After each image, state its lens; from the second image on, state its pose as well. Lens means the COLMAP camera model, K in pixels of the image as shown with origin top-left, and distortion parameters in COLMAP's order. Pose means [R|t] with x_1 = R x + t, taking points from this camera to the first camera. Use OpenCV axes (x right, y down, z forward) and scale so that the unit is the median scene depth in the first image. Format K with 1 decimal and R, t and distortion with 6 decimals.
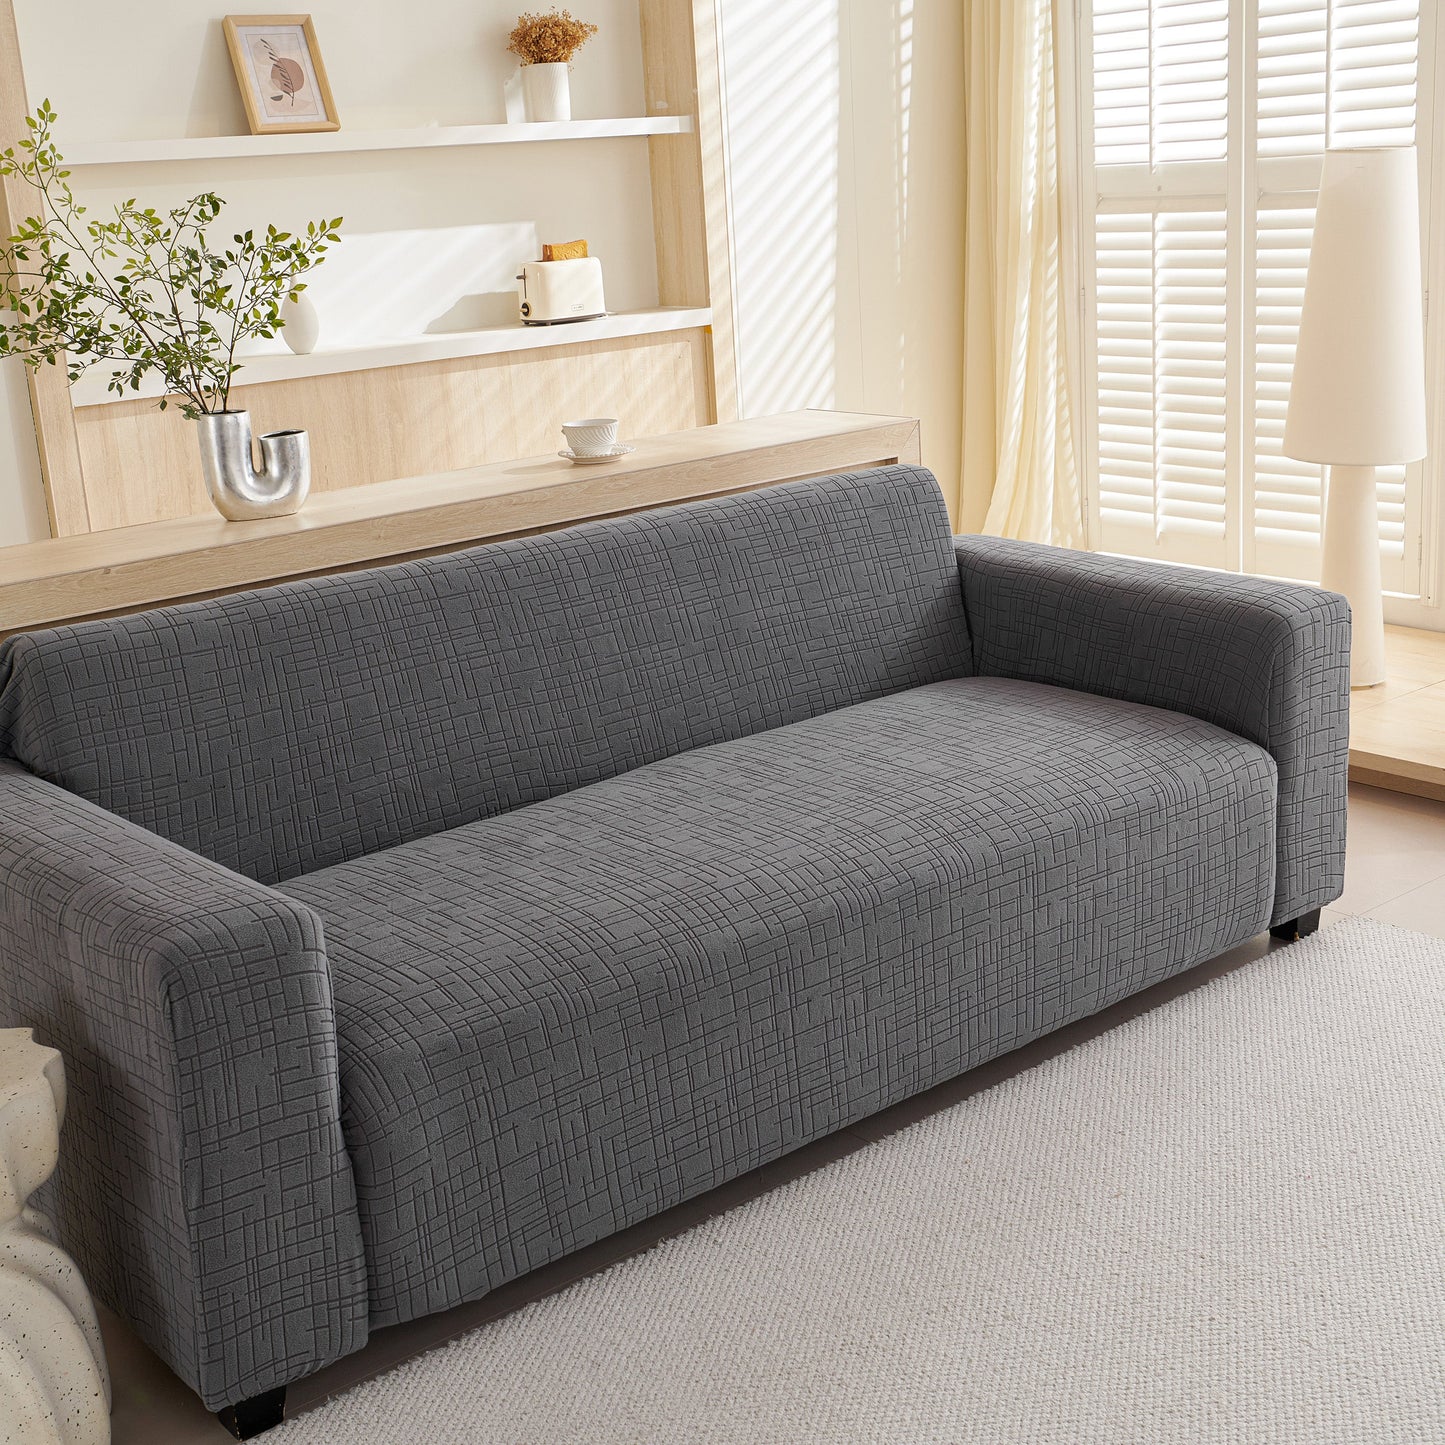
lens RADIAL K [[2011.5, 0, 721.2], [0, 2011.5, 718.6], [0, 0, 1]] dist [-0.005842, 0.060390]
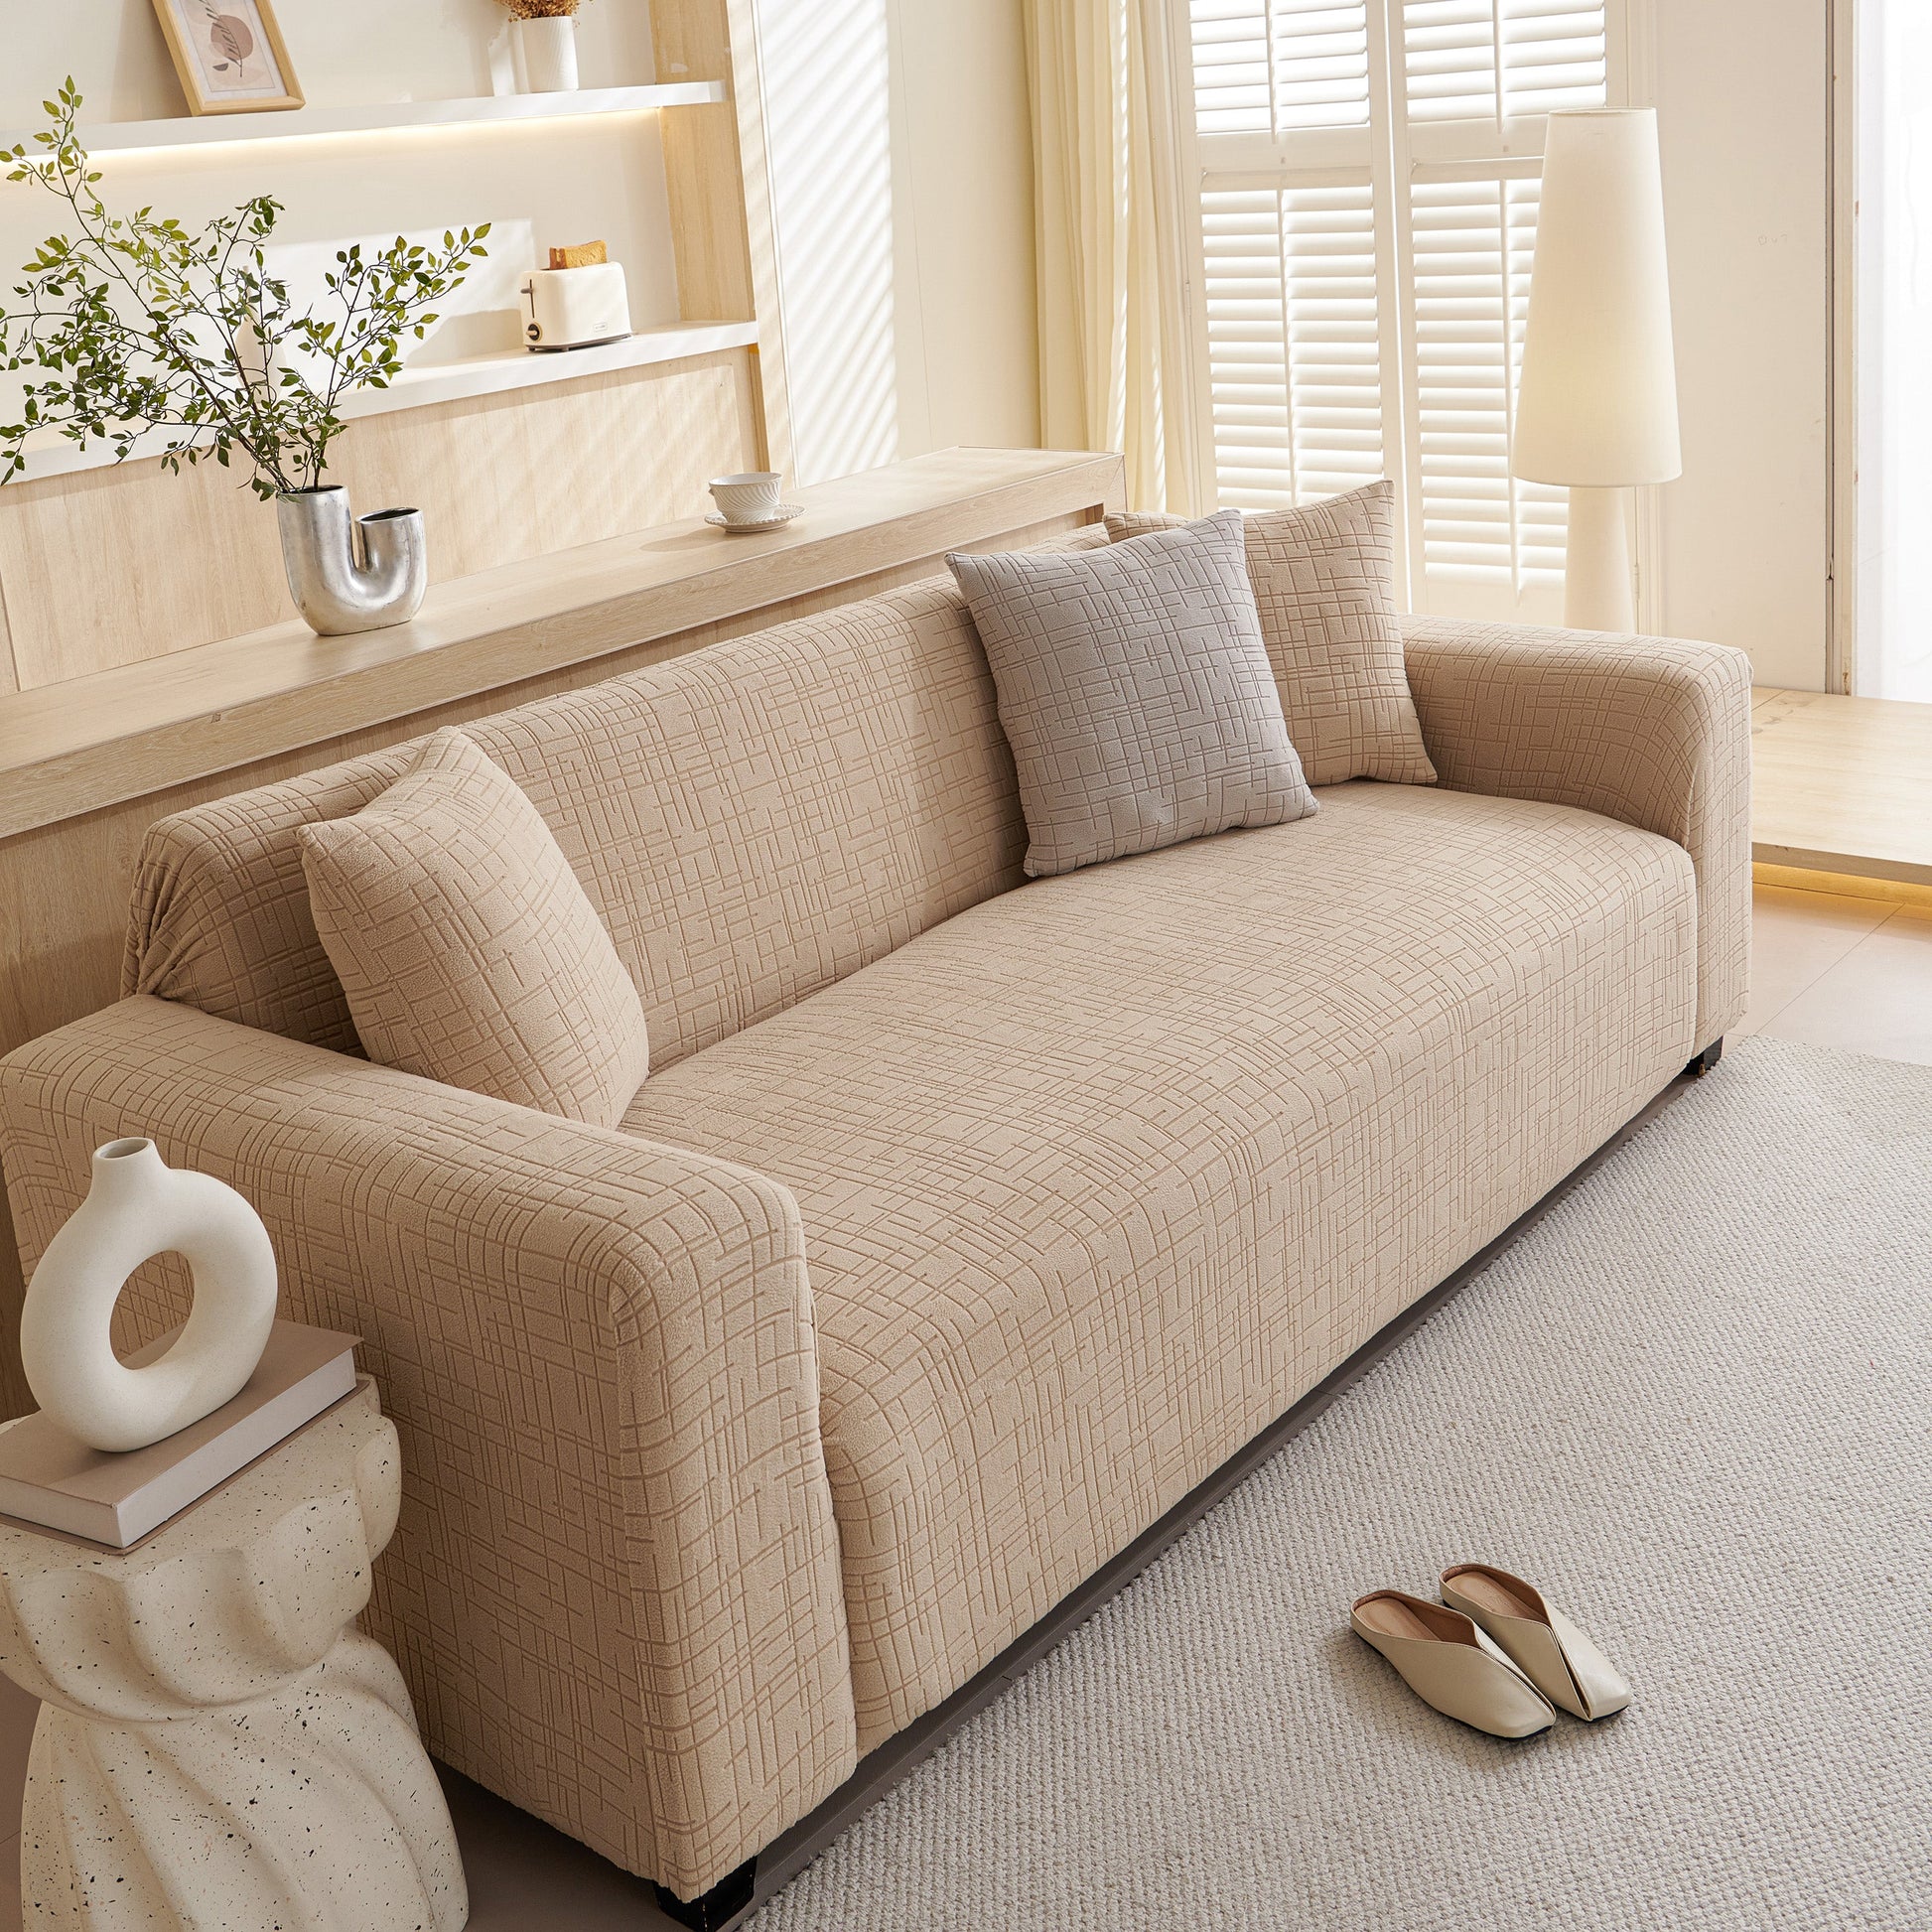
lens RADIAL K [[2478.1, 0, 964.3], [0, 2478.1, 691.6], [0, 0, 1]] dist [-0.030231, 0.054069]
pose [[0.978481, -0.062029, 0.196791, -0.195582], [0.071022, 0.996713, -0.038966, -0.026253], [-0.193727, 0.052104, 0.979671, 0.070070]]
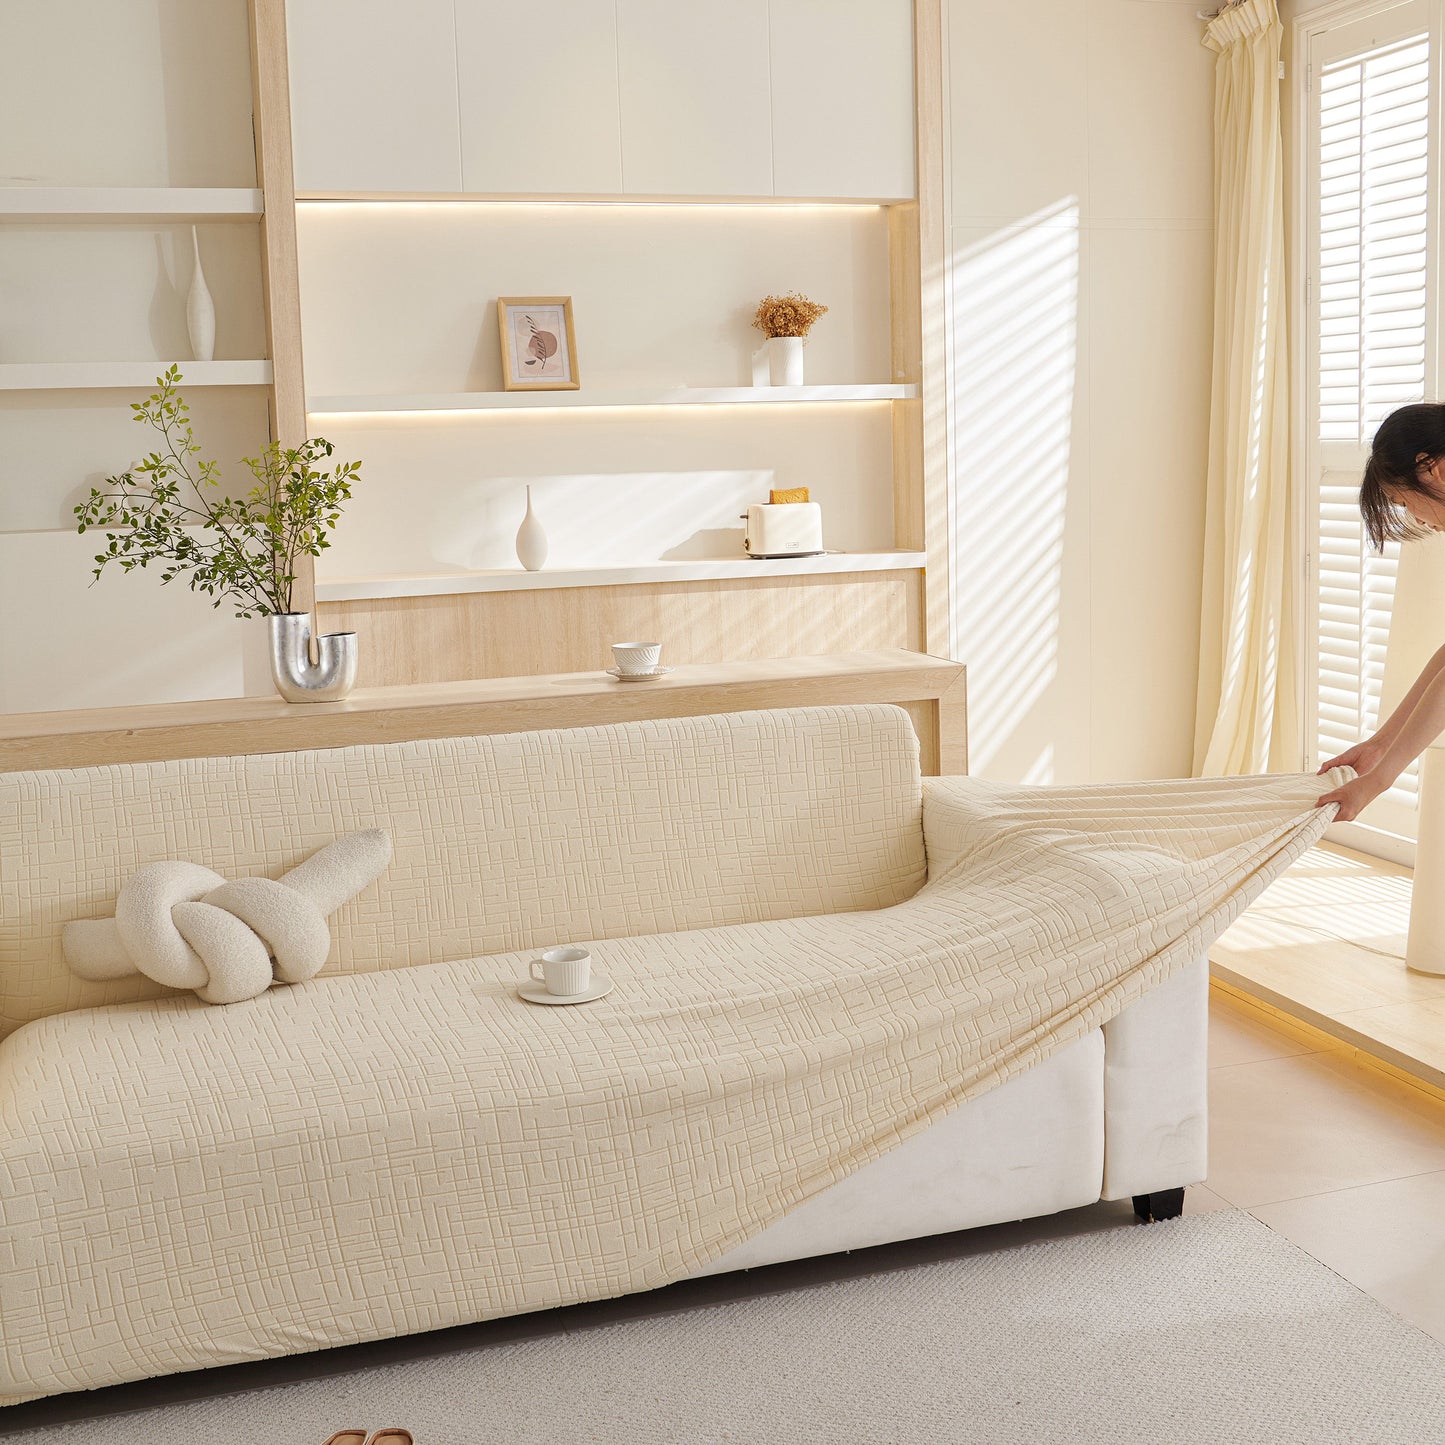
lens RADIAL K [[1793.2, 0, 720.4], [0, 1793.2, 647.9], [0, 0, 1]] dist [-0.034500, 0.014139]
pose [[0.932661, 0.075823, -0.352695, 0.377615], [-0.123620, 0.985643, -0.115001, -0.039115], [0.338912, 0.150857, 0.928645, 0.084322]]
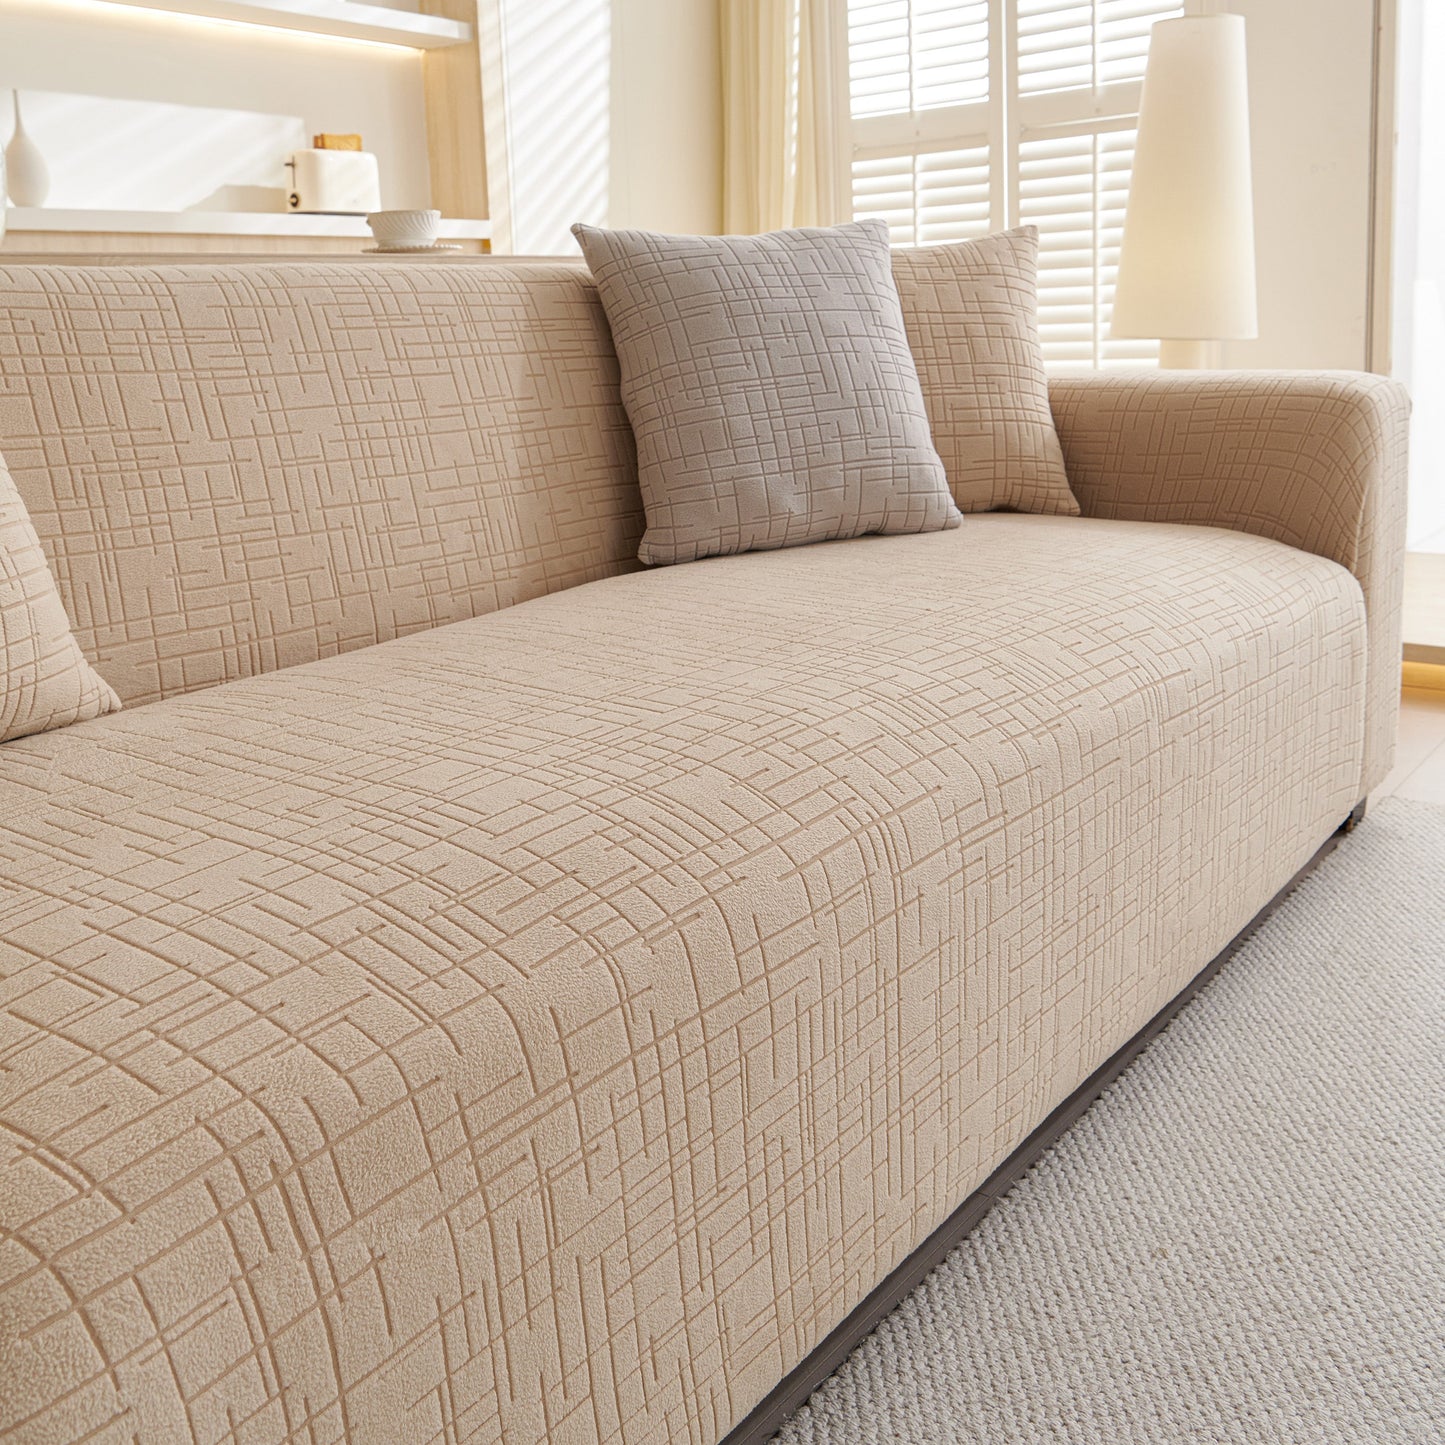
lens RADIAL K [[1469.4, 0, 722.8], [0, 1469.4, 535.0], [0, 0, 1]] dist [-0.007065, 0.000451]
pose [[0.976992, -0.006889, 0.213164, -0.074285], [0.034635, 0.991336, -0.126704, 0.061276], [-0.210444, 0.131172, 0.968766, 0.487228]]
